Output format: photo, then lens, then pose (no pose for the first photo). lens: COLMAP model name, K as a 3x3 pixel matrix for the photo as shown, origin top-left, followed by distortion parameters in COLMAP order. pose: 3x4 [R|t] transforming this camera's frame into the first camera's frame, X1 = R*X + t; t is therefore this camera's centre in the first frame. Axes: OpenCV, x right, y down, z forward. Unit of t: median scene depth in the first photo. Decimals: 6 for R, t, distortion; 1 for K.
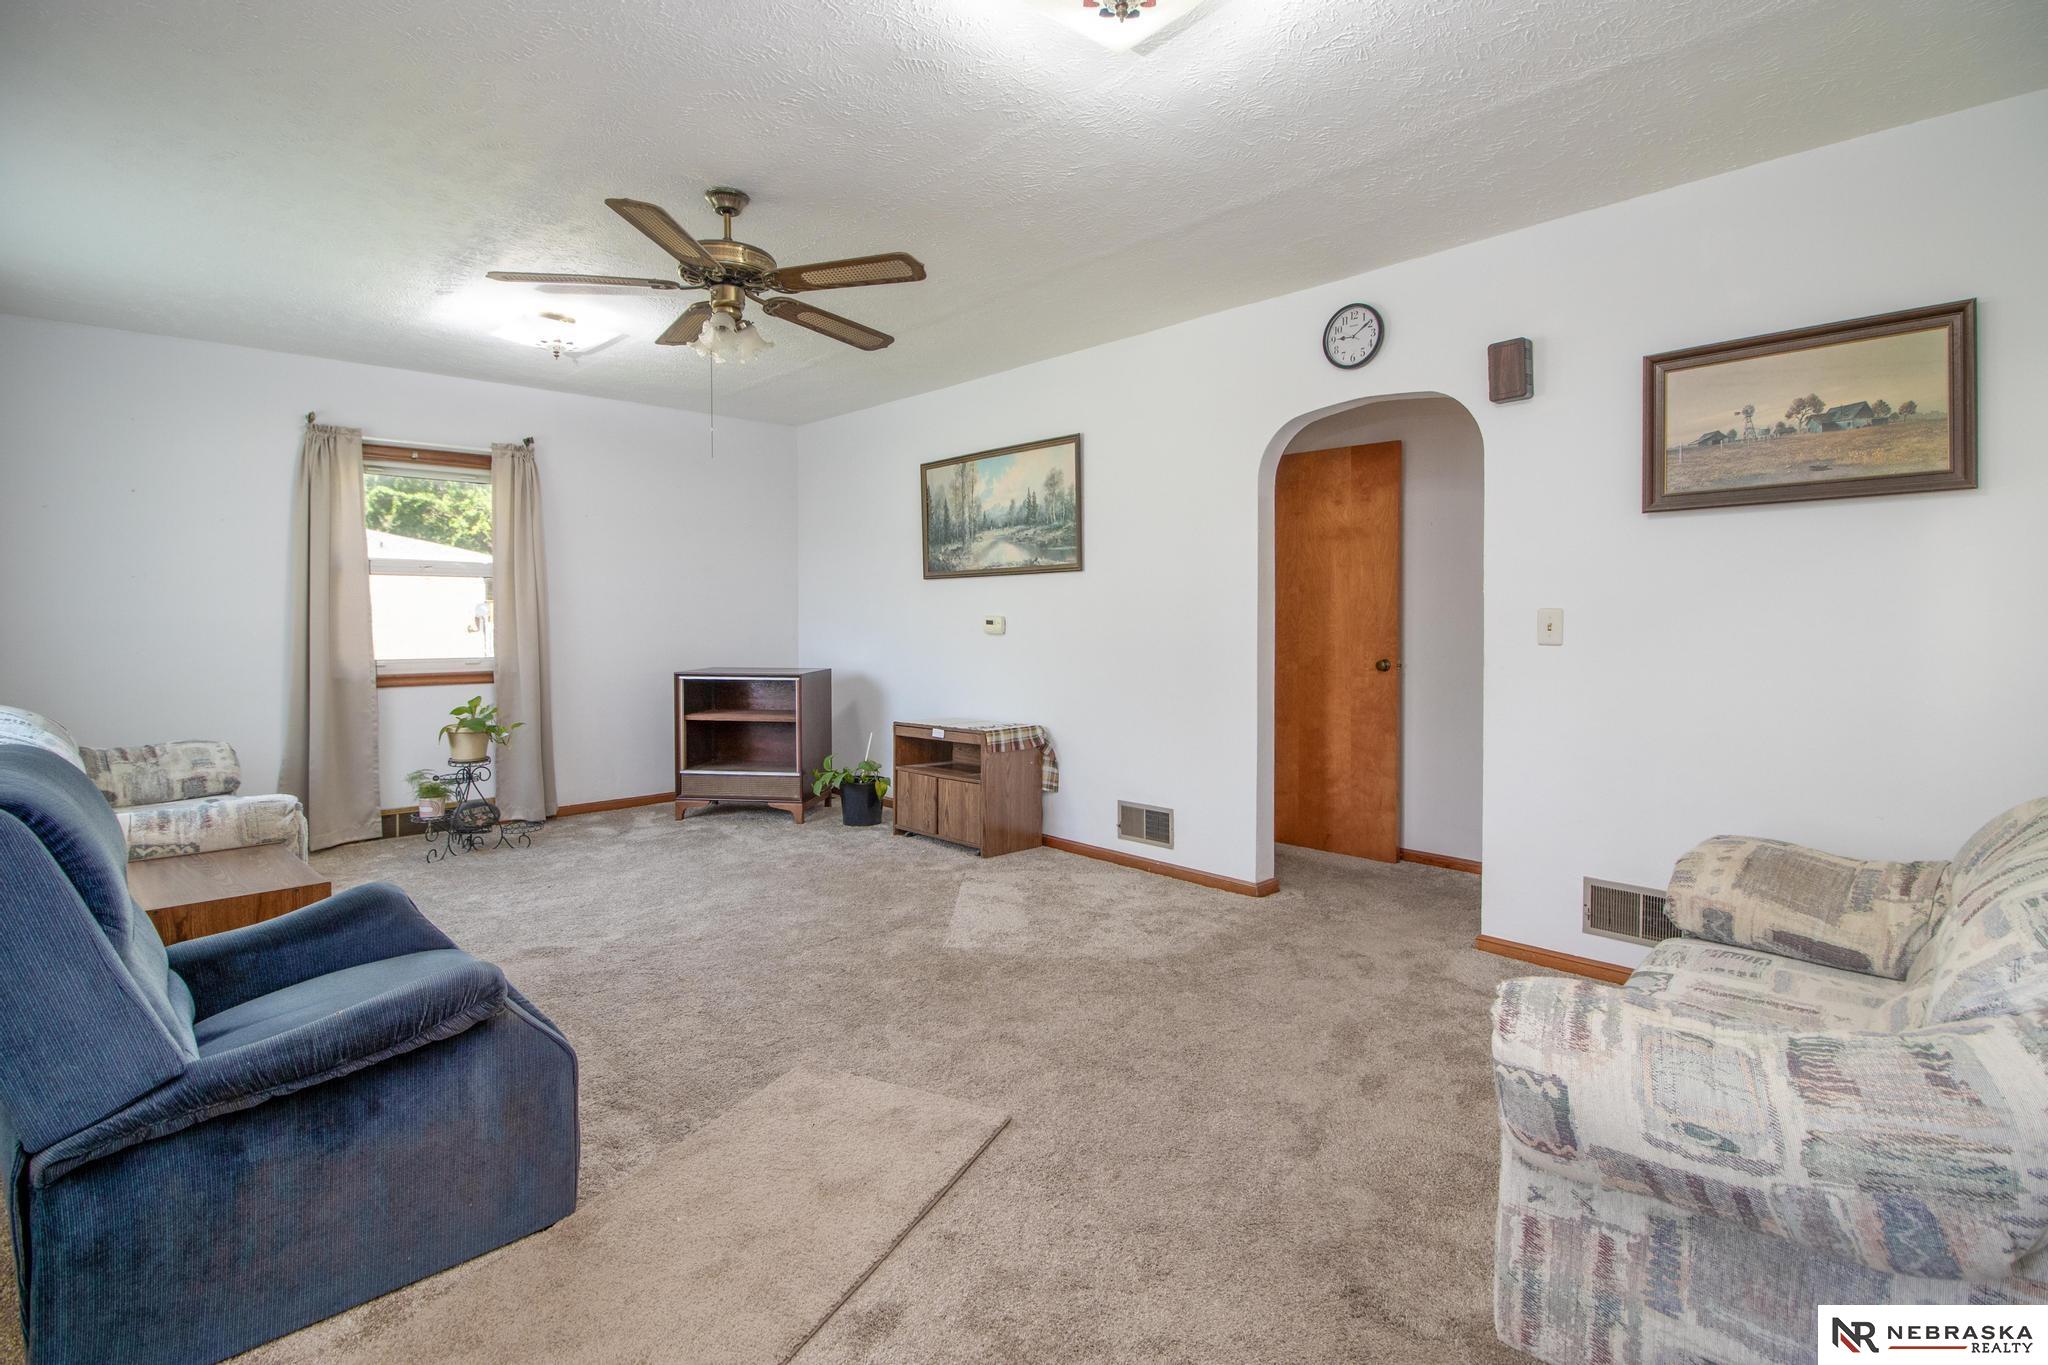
lens RADIAL K [[986.5, 0, 1030.3], [0, 986.5, 597.8], [0, 0, 1]] dist [-0.000006, -0.000002]
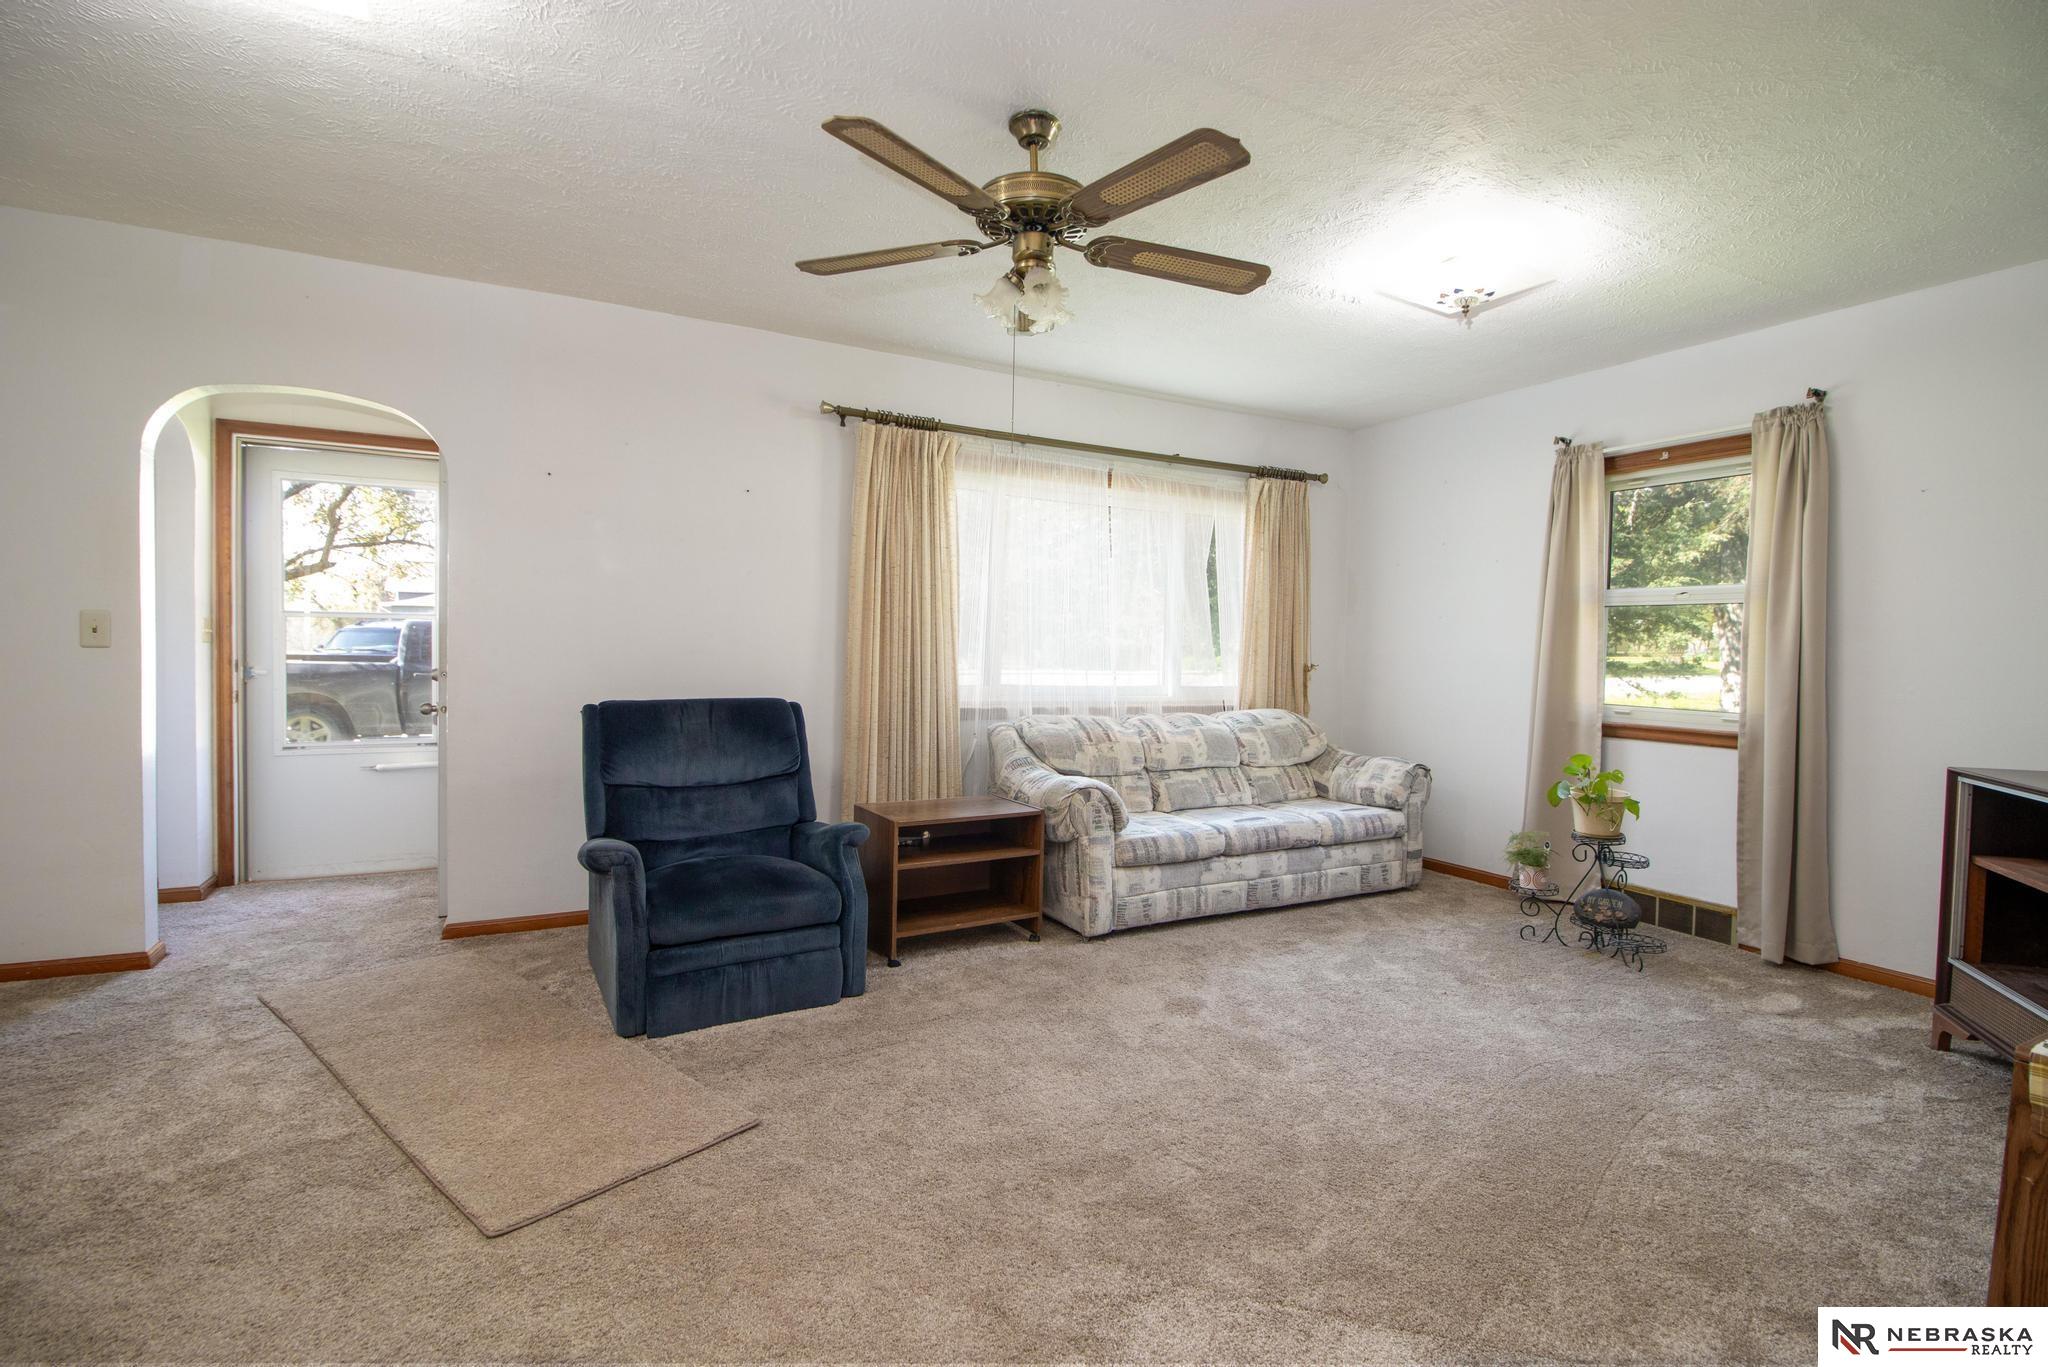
lens RADIAL K [[968.9, 0, 1024.0], [0, 968.9, 683.5], [0, 0, 1]] dist [-0.000358, 0.000134]
pose [[-0.249422, 0.031275, -0.967890, 0.286289], [-0.008567, 0.999368, 0.034500, 0.018441], [0.968357, 0.016897, -0.248997, 0.715237]]
